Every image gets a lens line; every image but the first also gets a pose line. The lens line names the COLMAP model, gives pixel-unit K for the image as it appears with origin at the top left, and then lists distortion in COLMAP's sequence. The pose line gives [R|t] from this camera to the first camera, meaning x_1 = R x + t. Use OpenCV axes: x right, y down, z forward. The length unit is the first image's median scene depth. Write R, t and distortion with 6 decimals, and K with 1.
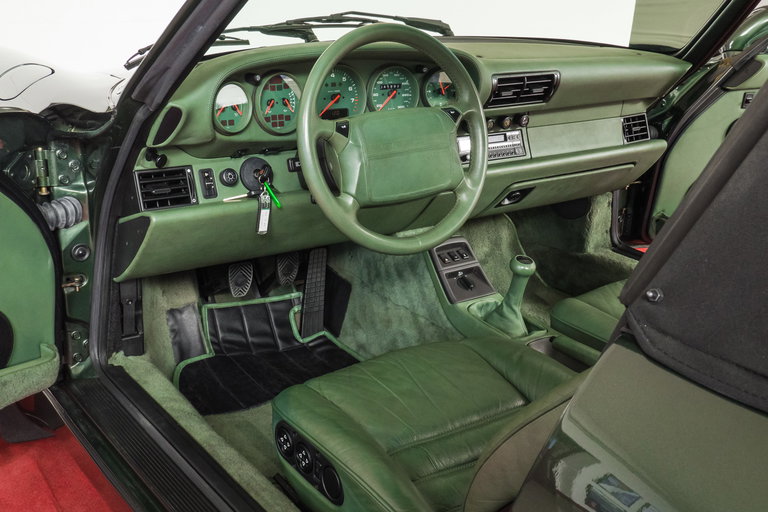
lens RADIAL K [[914.8, 0, 371.8], [0, 914.8, 269.7], [0, 0, 1]] dist [0.040712, 0.000000]
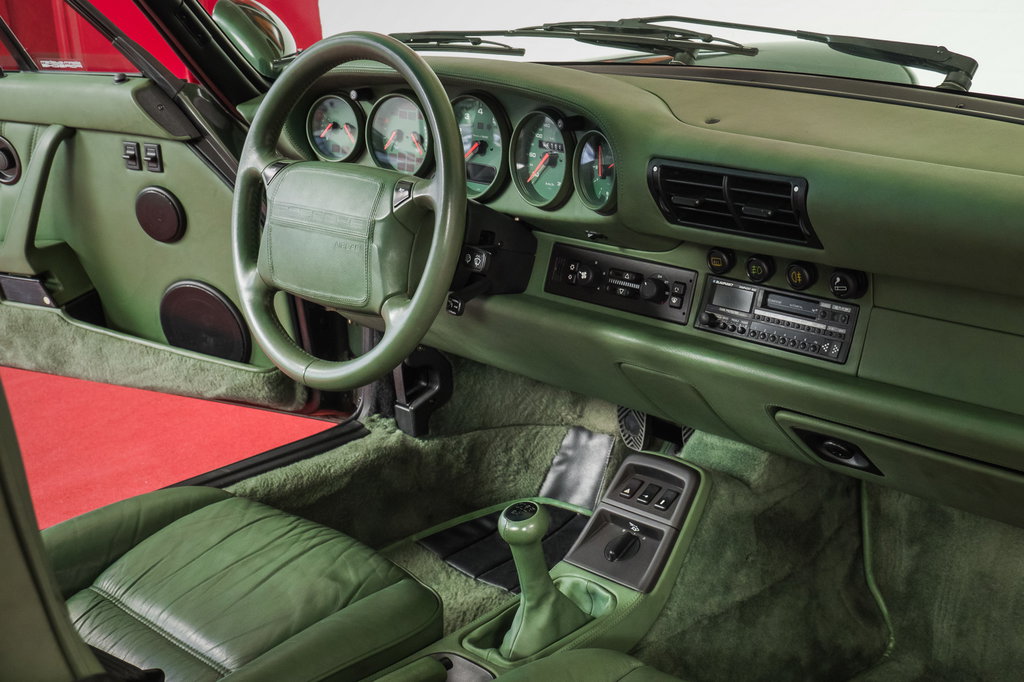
lens RADIAL K [[1466.8, 0, 518.2], [0, 1466.8, 340.0], [0, 0, 1]] dist [0.078608, 0.000000]
pose [[0.132356, 0.262058, -0.955933, 0.882682], [-0.288777, 0.932775, 0.215726, -0.263048], [0.948203, 0.247499, 0.199135, 0.776255]]
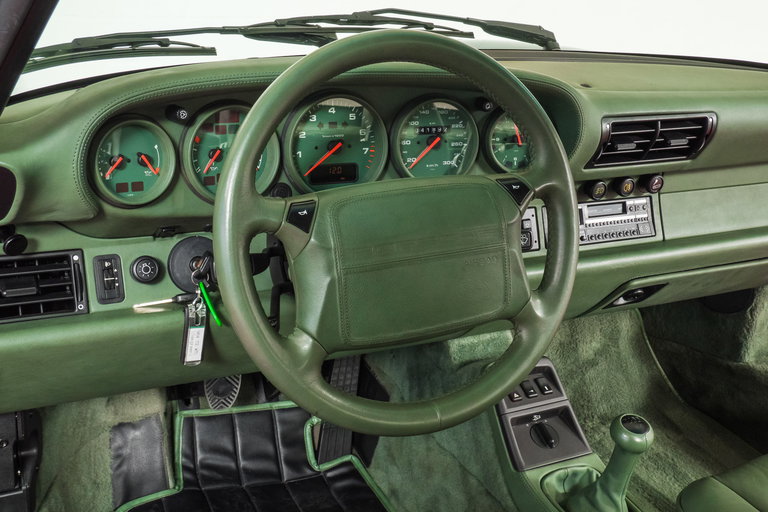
lens RADIAL K [[914.8, 0, 392.5], [0, 914.8, 257.6], [0, 0, 1]] dist [0.040712, 0.000000]
pose [[0.988706, 0.066789, -0.134164, 0.078270], [-0.068185, 0.997656, -0.005833, -0.101301], [0.133460, 0.014915, 0.990942, 0.356791]]
